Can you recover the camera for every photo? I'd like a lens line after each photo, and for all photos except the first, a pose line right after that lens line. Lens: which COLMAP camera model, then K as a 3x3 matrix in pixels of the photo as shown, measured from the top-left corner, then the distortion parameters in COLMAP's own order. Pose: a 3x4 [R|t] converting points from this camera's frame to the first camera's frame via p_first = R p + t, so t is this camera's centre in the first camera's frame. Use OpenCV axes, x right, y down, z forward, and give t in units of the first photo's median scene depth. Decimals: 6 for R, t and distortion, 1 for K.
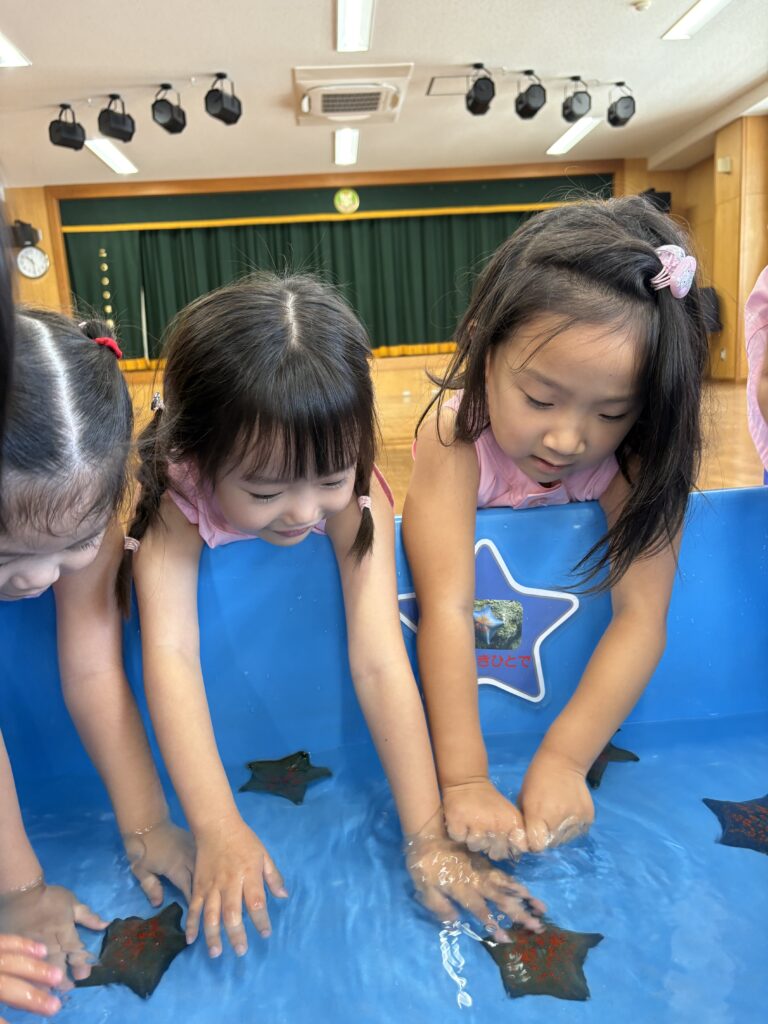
lens RADIAL K [[800.9, 0, 382.3], [0, 800.9, 492.9], [0, 0, 1]] dist [0.134969, -0.118118]
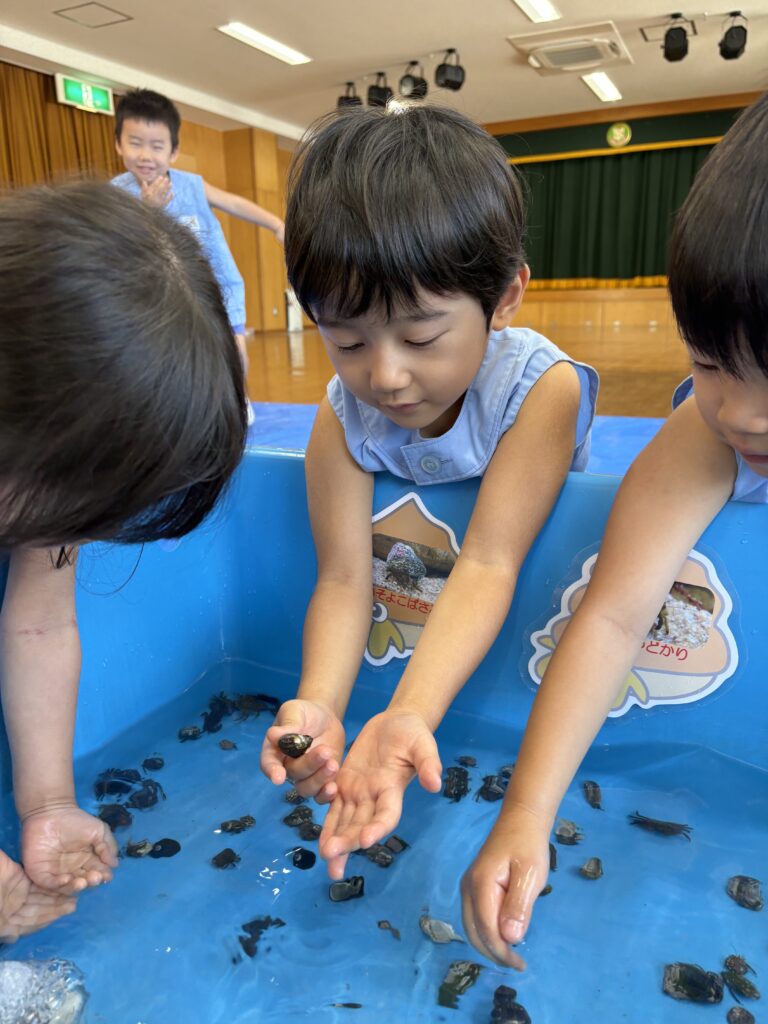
lens RADIAL K [[800.9, 0, 382.3], [0, 800.9, 492.9], [0, 0, 1]] dist [0.134969, -0.118118]
pose [[0.868649, 0.165338, -0.467024, 0.266144], [-0.120623, 0.984883, 0.124319, 0.003492], [0.480519, -0.051656, 0.875462, -0.109434]]
